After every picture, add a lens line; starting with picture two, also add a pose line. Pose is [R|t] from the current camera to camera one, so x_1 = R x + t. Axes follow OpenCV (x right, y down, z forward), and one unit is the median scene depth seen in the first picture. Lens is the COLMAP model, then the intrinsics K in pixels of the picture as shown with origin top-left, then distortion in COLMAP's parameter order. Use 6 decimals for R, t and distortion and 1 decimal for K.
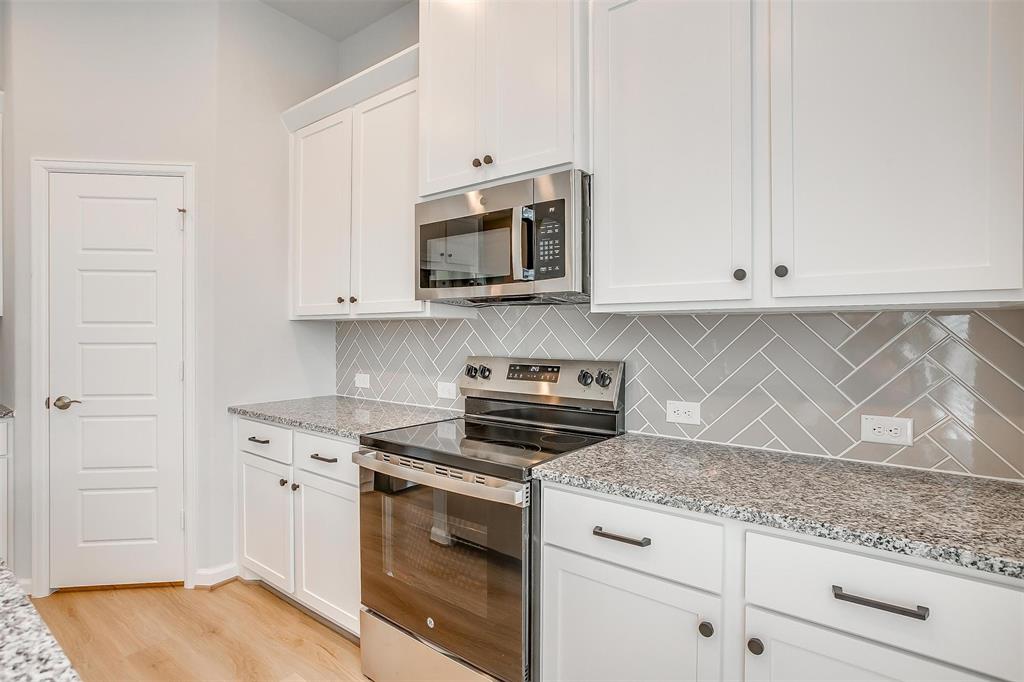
lens RADIAL K [[506.0, 0, 501.7], [0, 506.0, 338.7], [0, 0, 1]] dist [-0.059052, 0.032707]
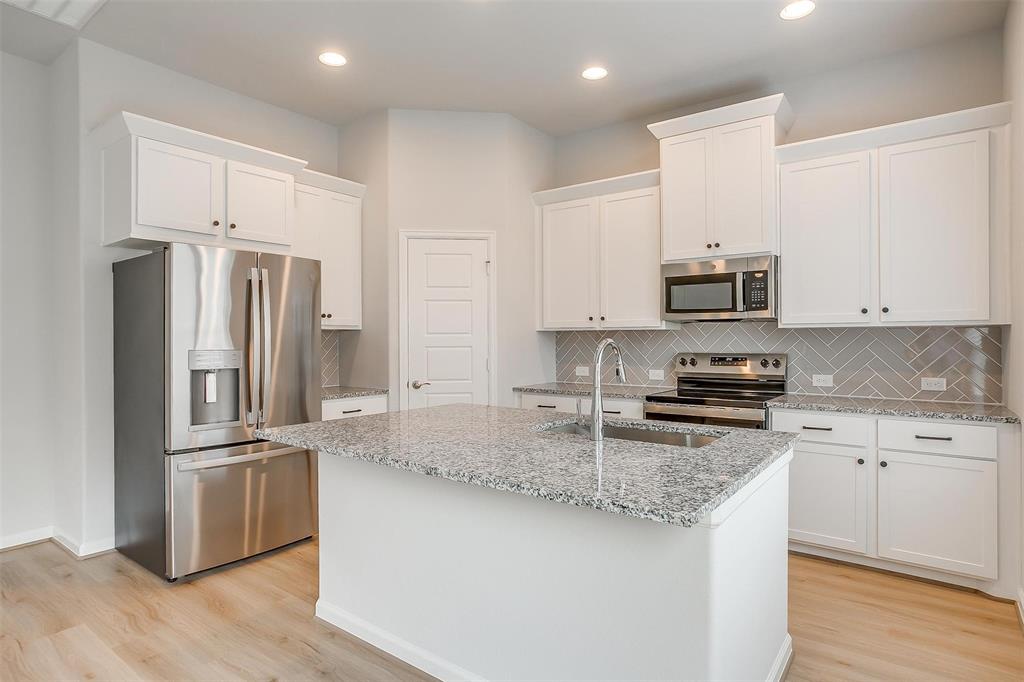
lens RADIAL K [[546.8, 0, 503.4], [0, 546.8, 341.6], [0, 0, 1]] dist [-0.065383, 0.044226]
pose [[0.999978, -0.006515, -0.001355, -0.721407], [0.006508, 0.999964, -0.005427, 0.004183], [0.001391, 0.005418, 0.999984, -0.878259]]
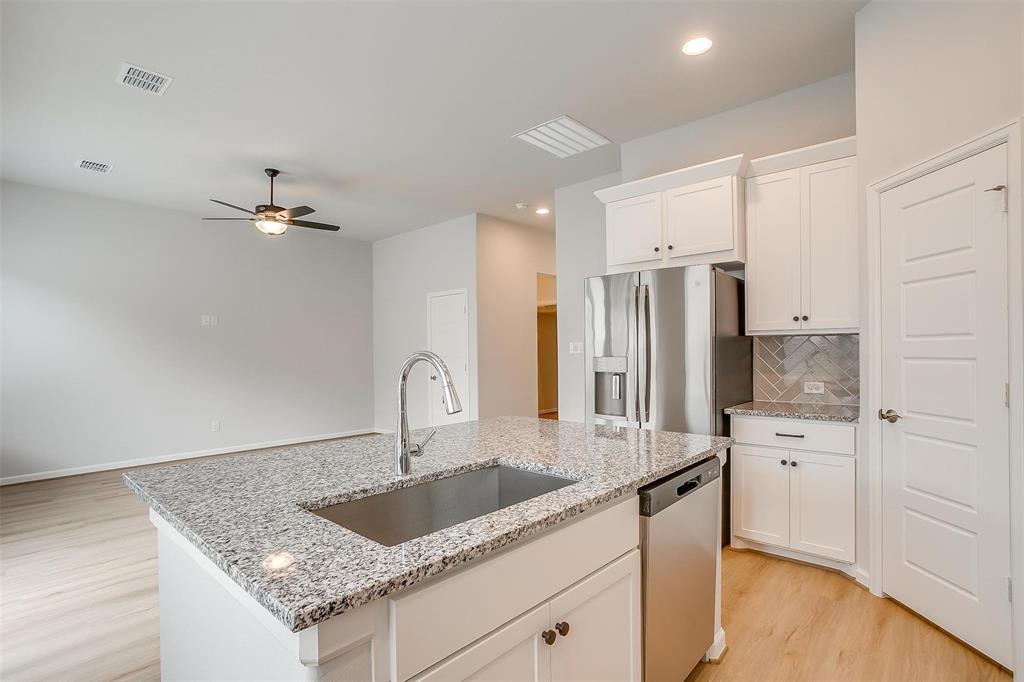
lens RADIAL K [[505.0, 0, 517.8], [0, 505.0, 350.9], [0, 0, 1]] dist [-0.050611, 0.028875]
pose [[-0.075756, 0.001337, -0.997125, 0.220252], [0.003886, 0.999992, 0.001046, -0.010045], [0.997119, -0.003796, -0.075761, 0.365983]]
